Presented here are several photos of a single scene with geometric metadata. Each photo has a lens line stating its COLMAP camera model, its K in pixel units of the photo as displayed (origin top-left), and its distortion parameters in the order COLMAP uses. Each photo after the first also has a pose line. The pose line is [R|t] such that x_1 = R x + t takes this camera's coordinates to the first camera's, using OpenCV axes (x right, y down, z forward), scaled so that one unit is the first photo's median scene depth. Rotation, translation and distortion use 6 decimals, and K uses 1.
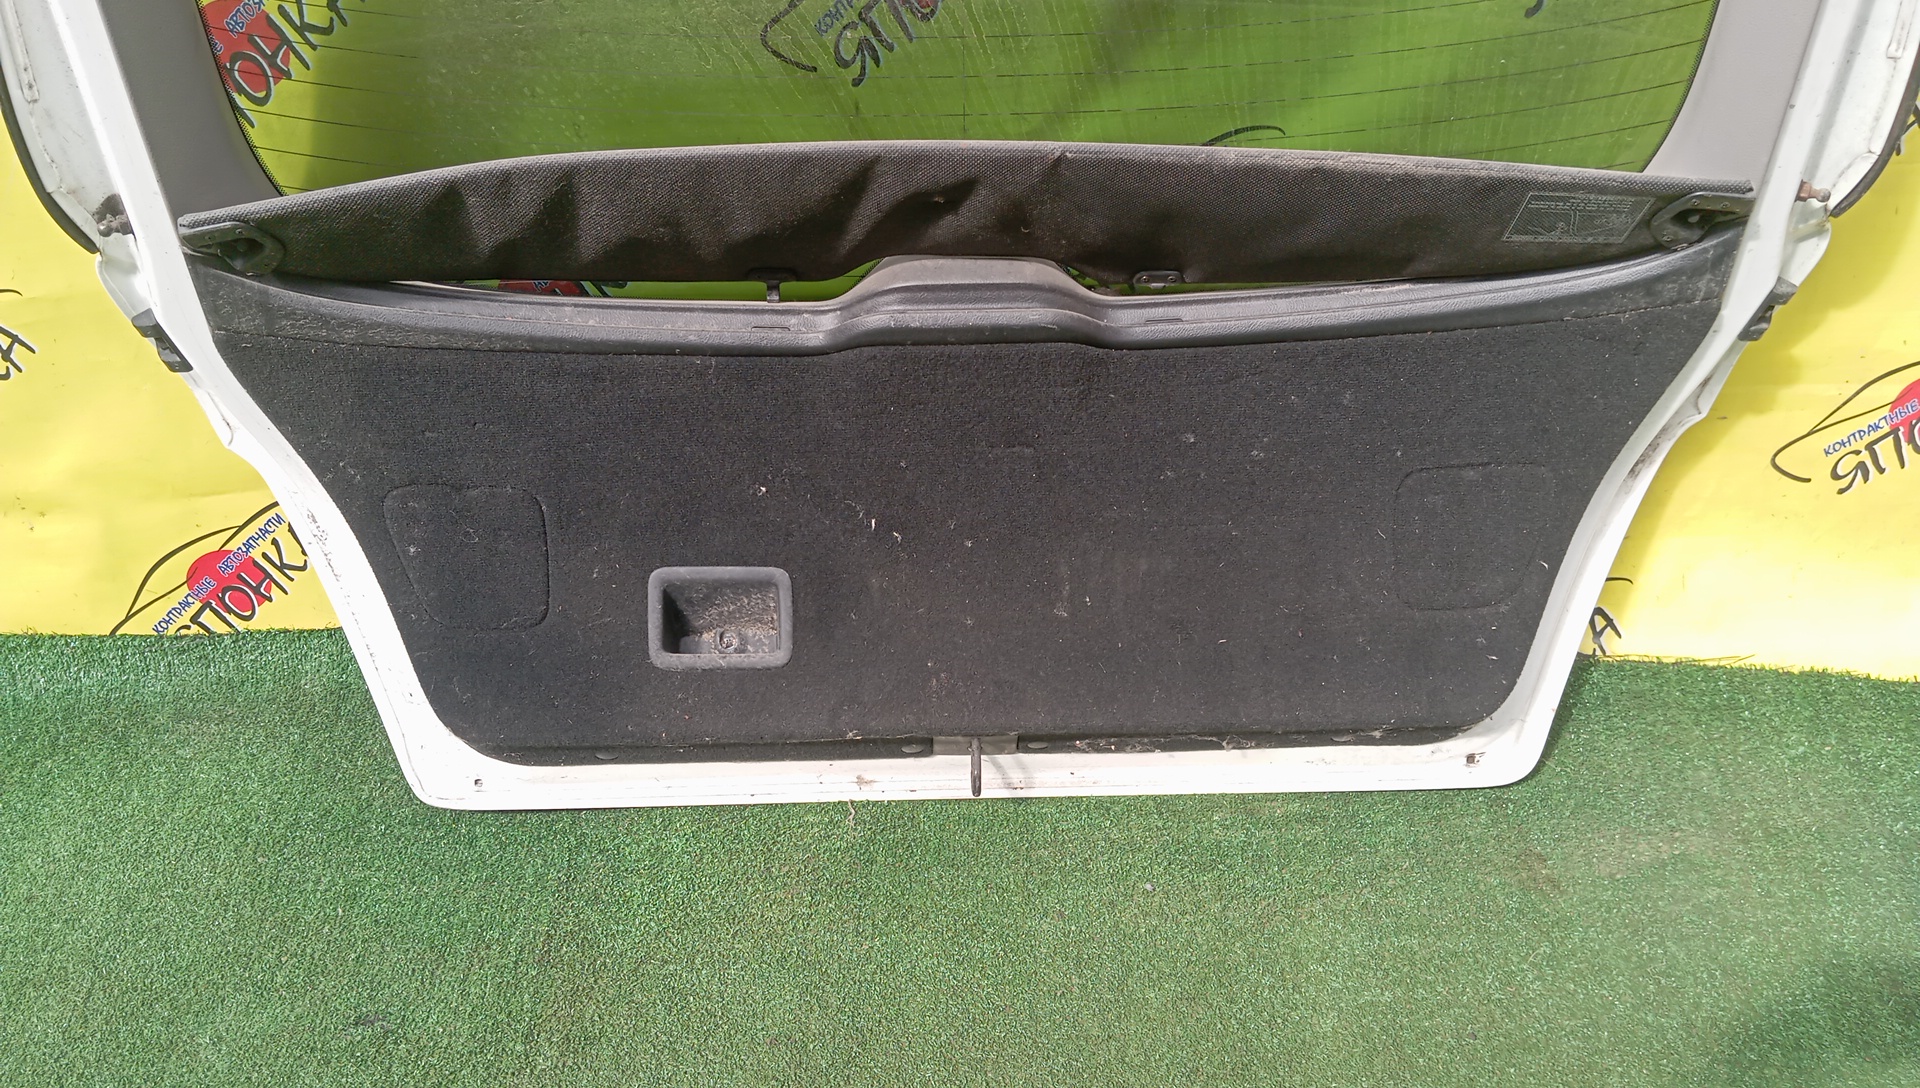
lens RADIAL K [[1591.8, 0, 963.2], [0, 1591.8, 562.4], [0, 0, 1]] dist [0.081095, -0.176164]
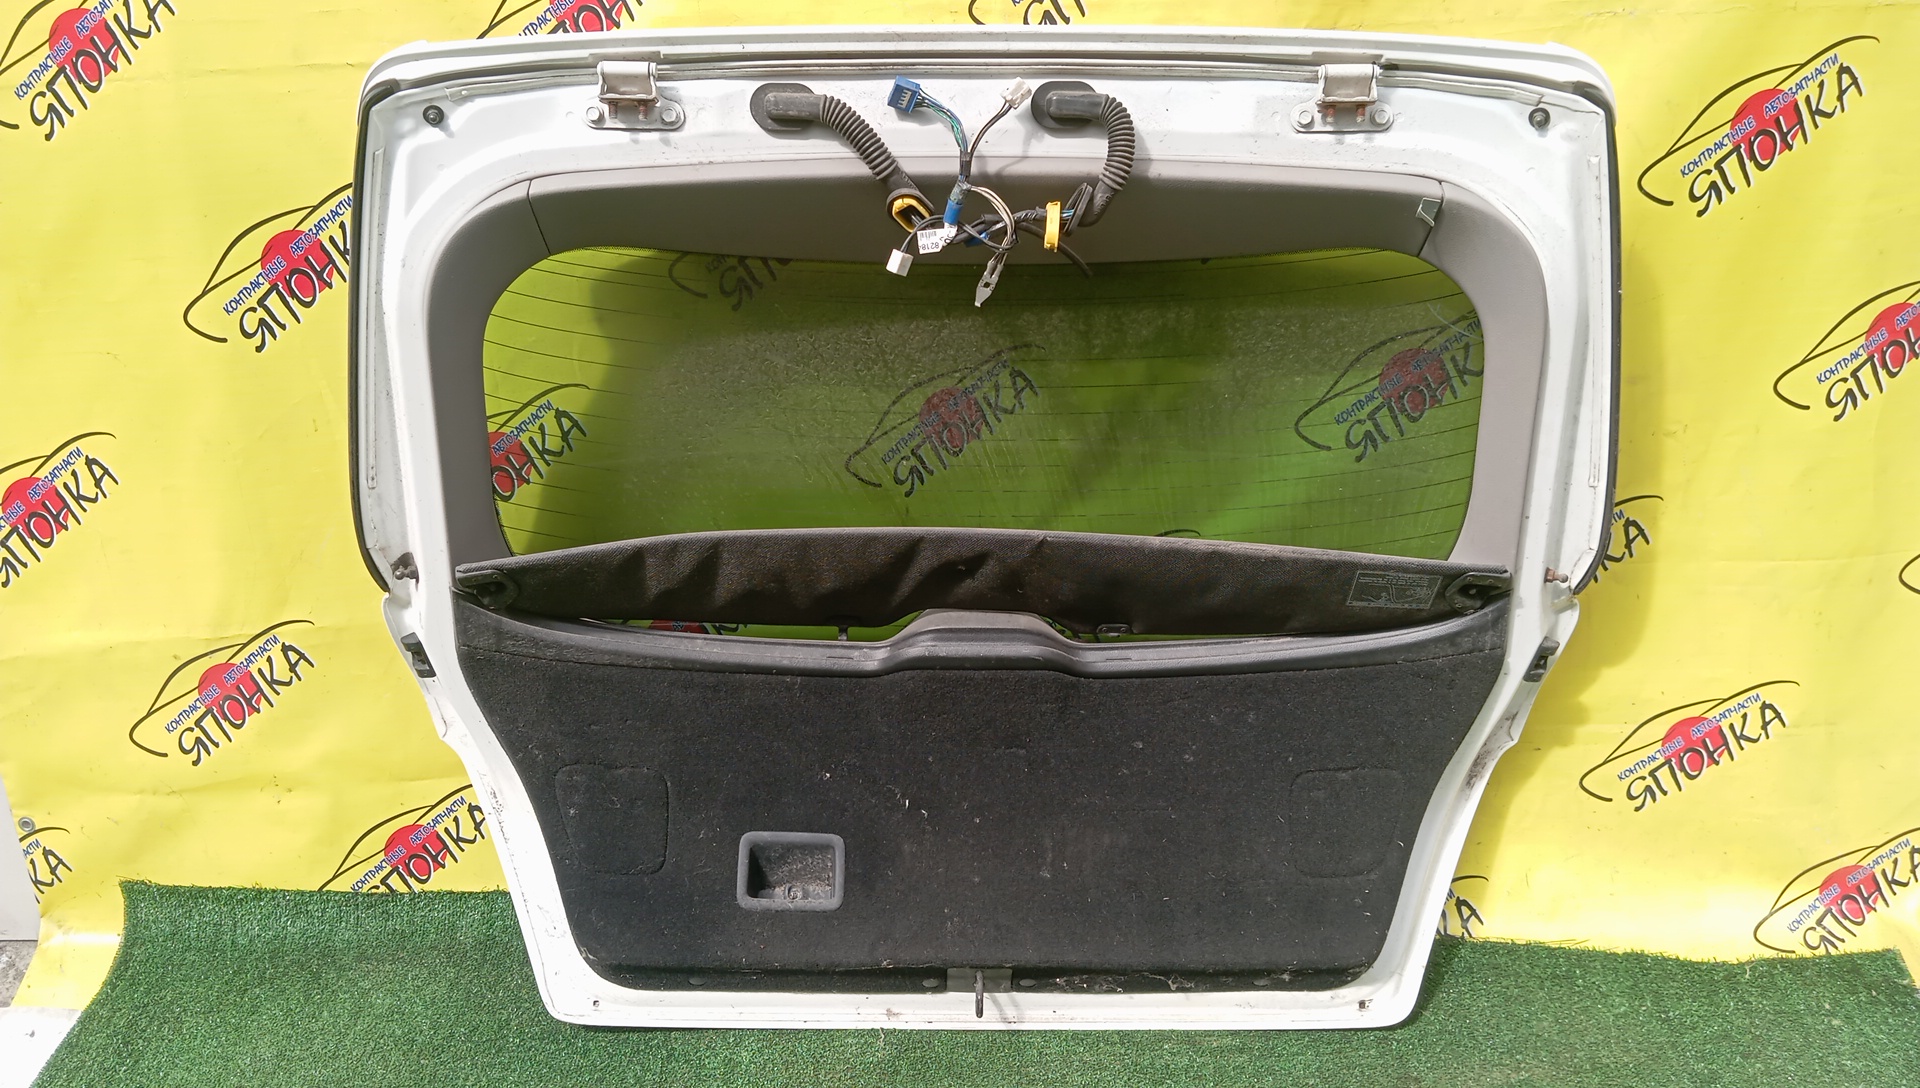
lens RADIAL K [[1591.8, 0, 966.0], [0, 1591.8, 549.5], [0, 0, 1]] dist [0.081095, -0.176164]
pose [[0.999636, 0.021963, -0.015650, 0.010357], [-0.025512, 0.958242, -0.284818, 0.157438], [0.008741, 0.285114, 0.958454, -0.372556]]
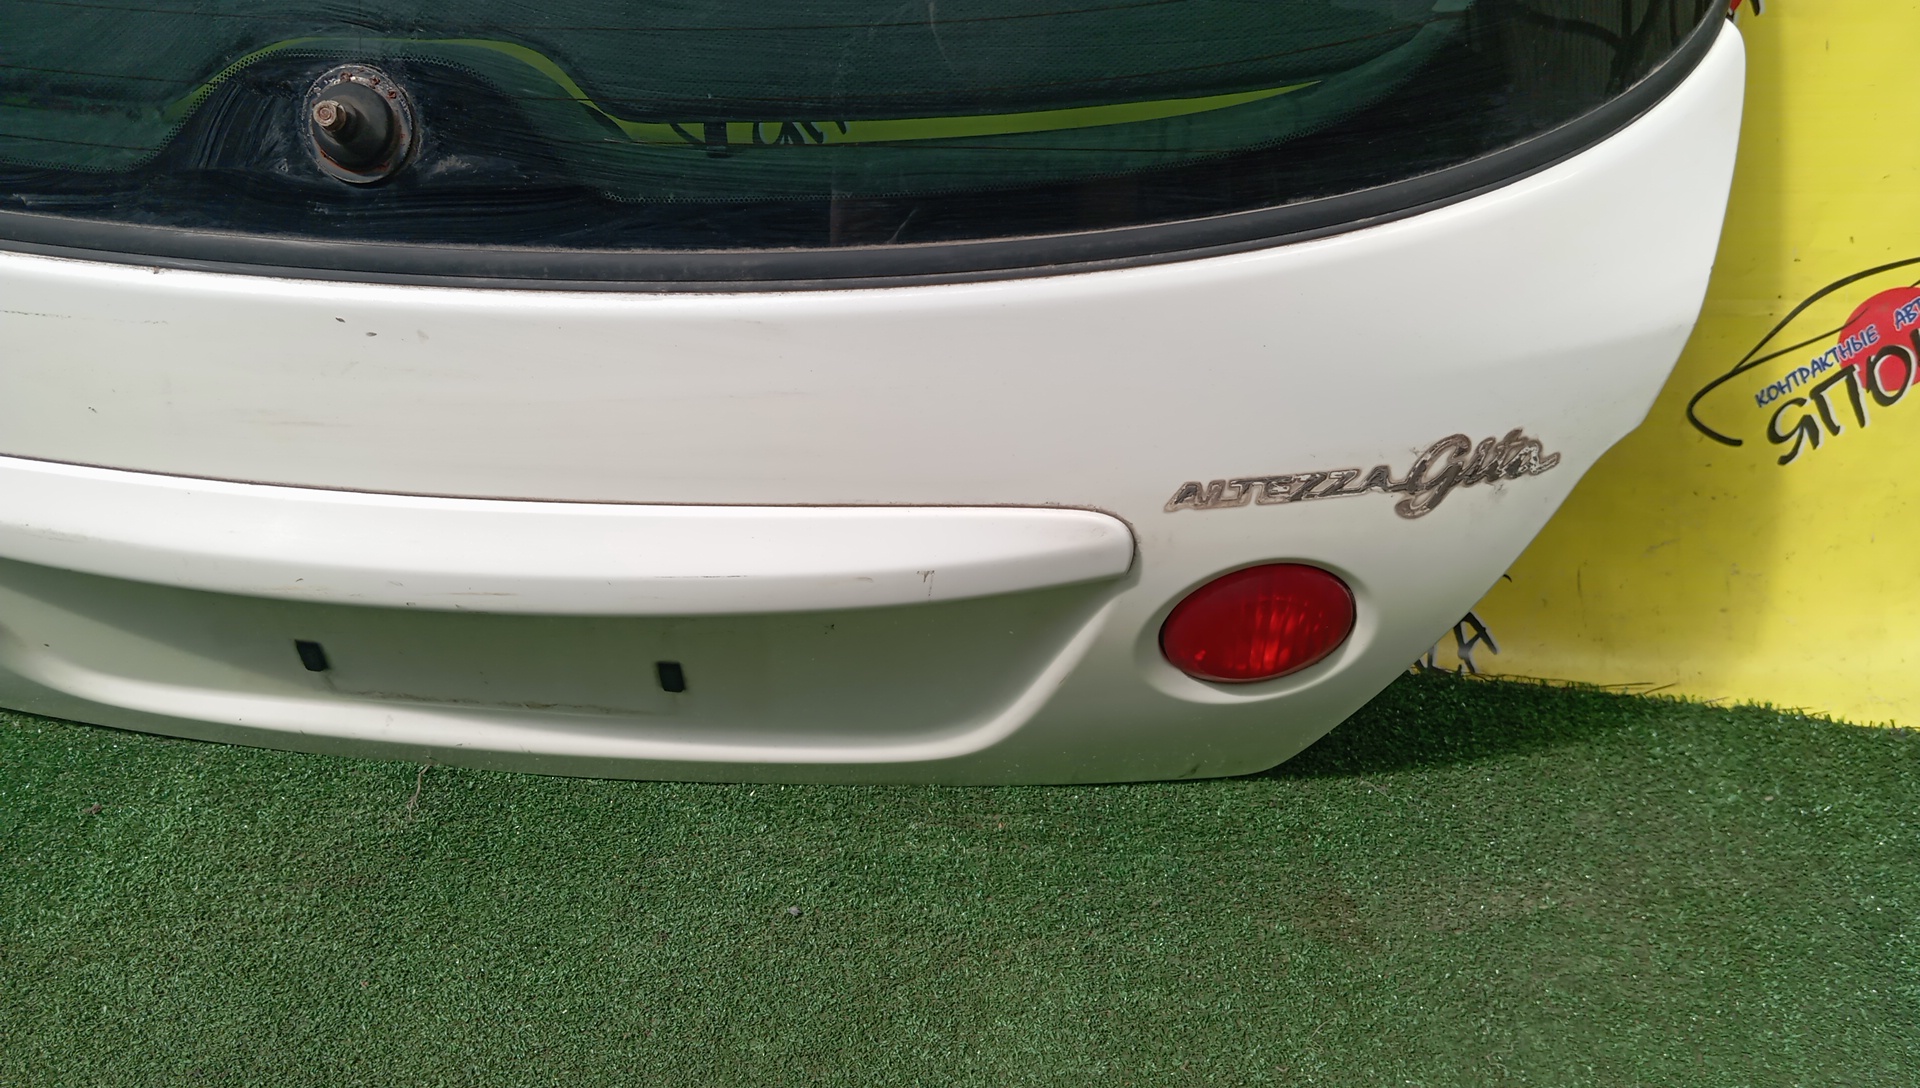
lens RADIAL K [[1591.8, 0, 957.2], [0, 1591.8, 561.6], [0, 0, 1]] dist [0.081095, -0.176164]
pose [[0.997584, 0.063152, -0.028953, 0.205693], [-0.067283, 0.982051, -0.176205, 0.179008], [0.017306, 0.177728, 0.983928, 0.287608]]
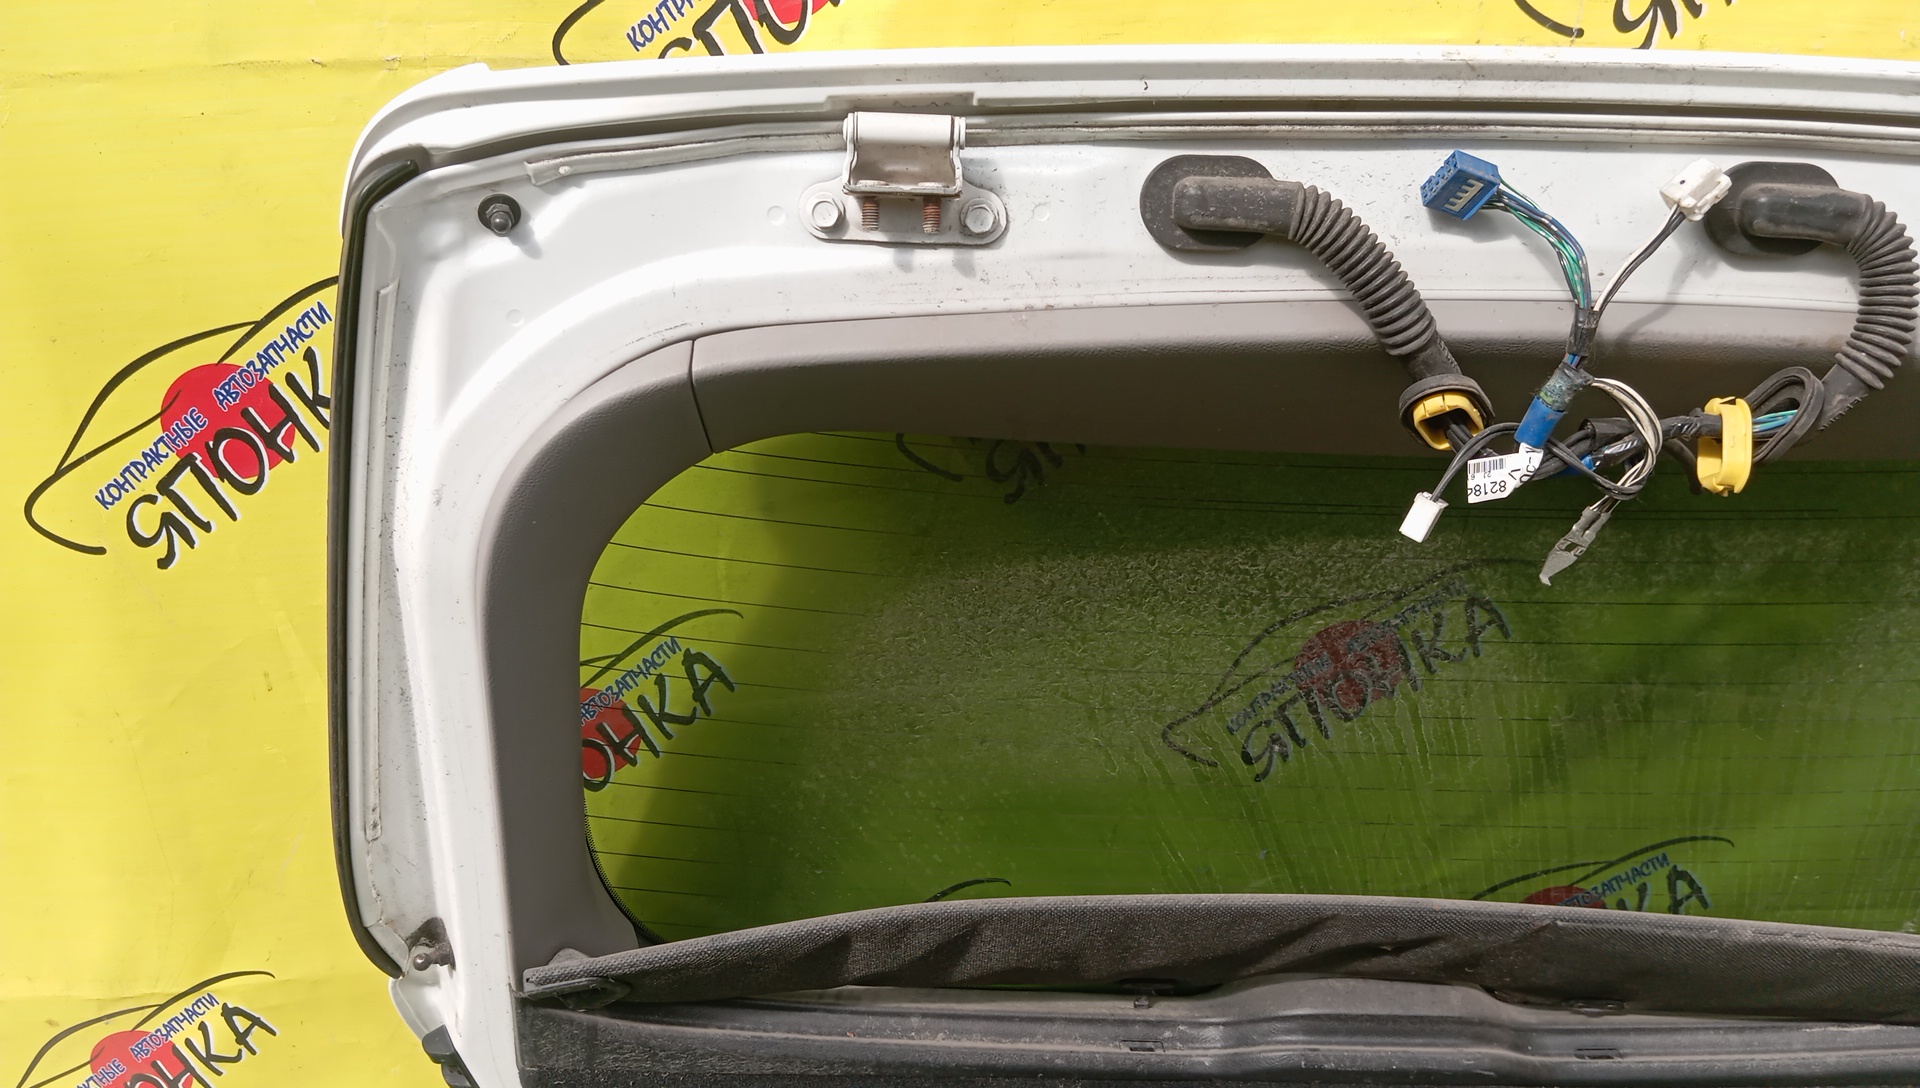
lens RADIAL K [[1591.8, 0, 964.5], [0, 1591.8, 548.2], [0, 0, 1]] dist [0.081095, -0.176164]
pose [[0.999214, 0.037991, 0.011274, -0.233225], [-0.035242, 0.981984, -0.185651, -0.241721], [-0.018124, 0.185108, 0.982551, 0.102987]]
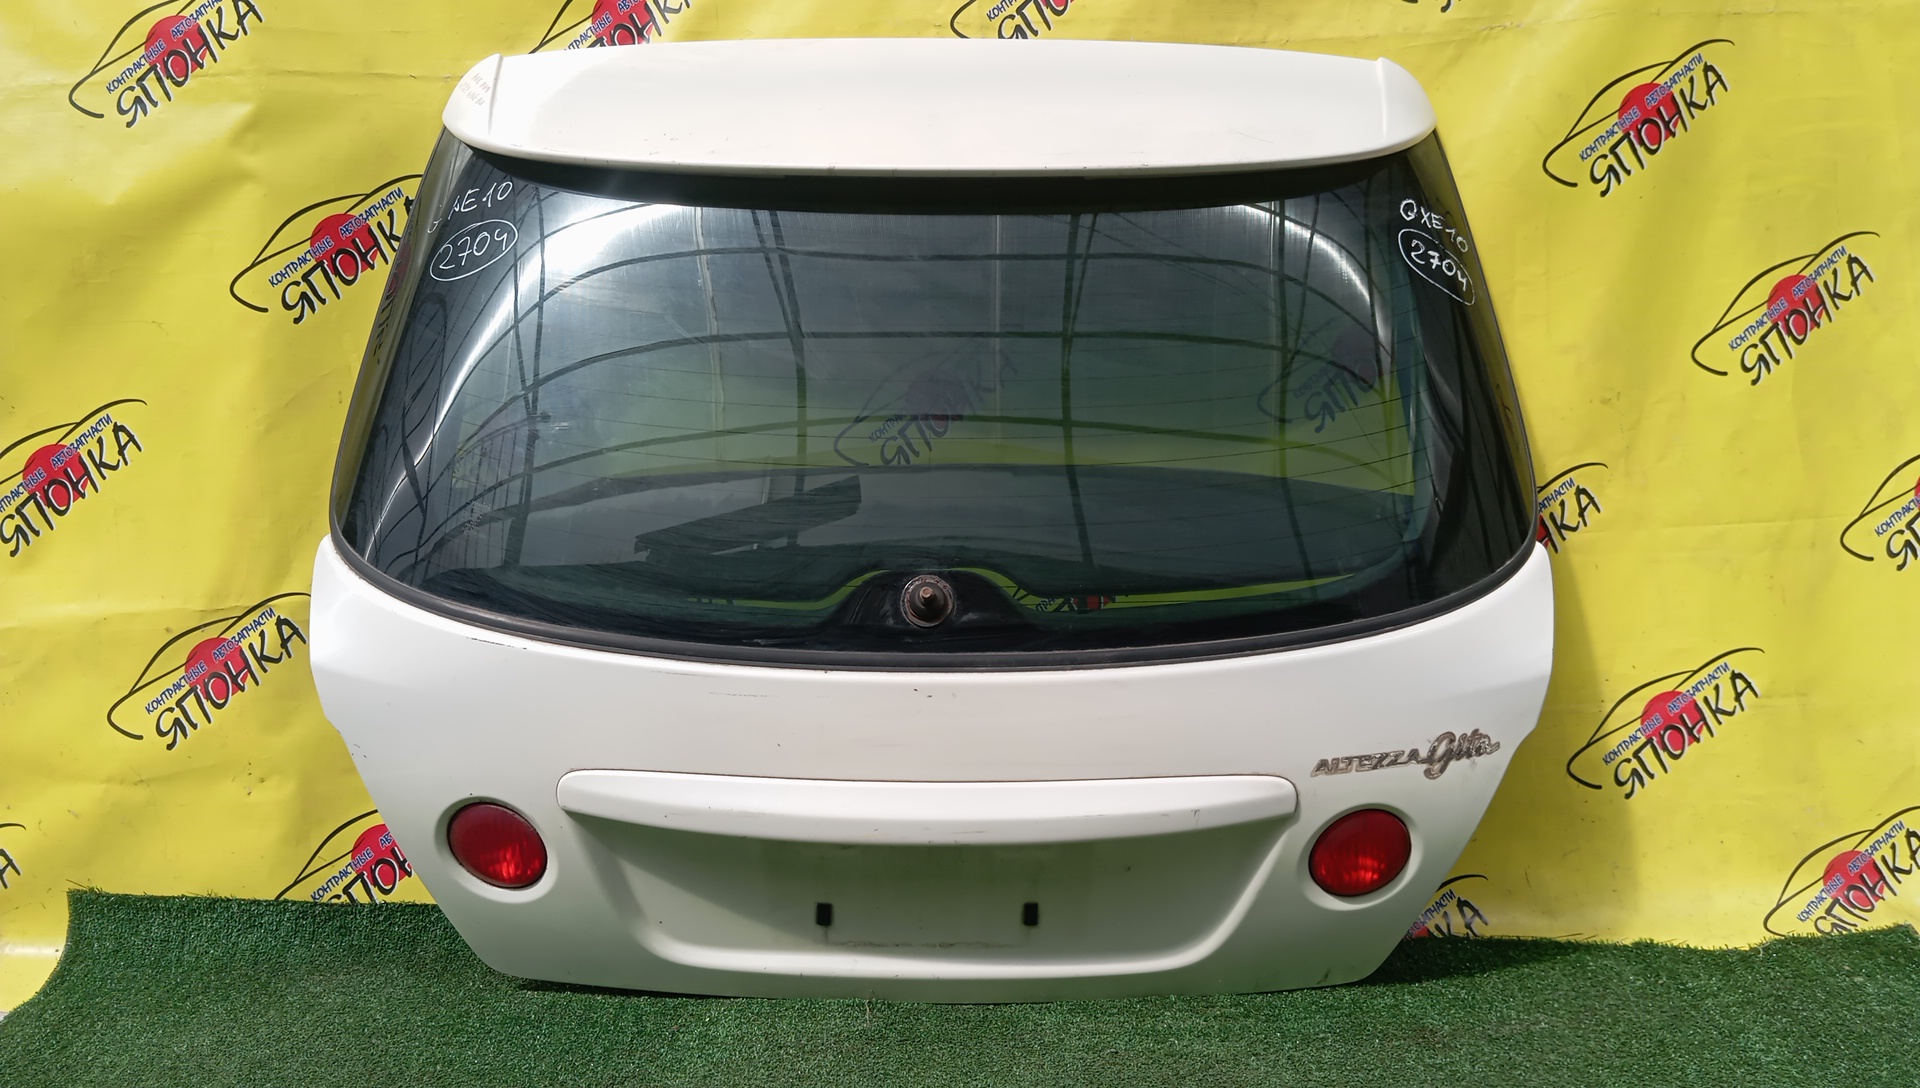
lens RADIAL K [[1591.8, 0, 944.9], [0, 1591.8, 536.4], [0, 0, 1]] dist [0.081095, -0.176164]
pose [[0.999902, 0.013973, 0.000263, -0.017263], [-0.011255, 0.816256, -0.577581, 0.608418], [-0.008285, 0.577521, 0.816334, -0.215330]]
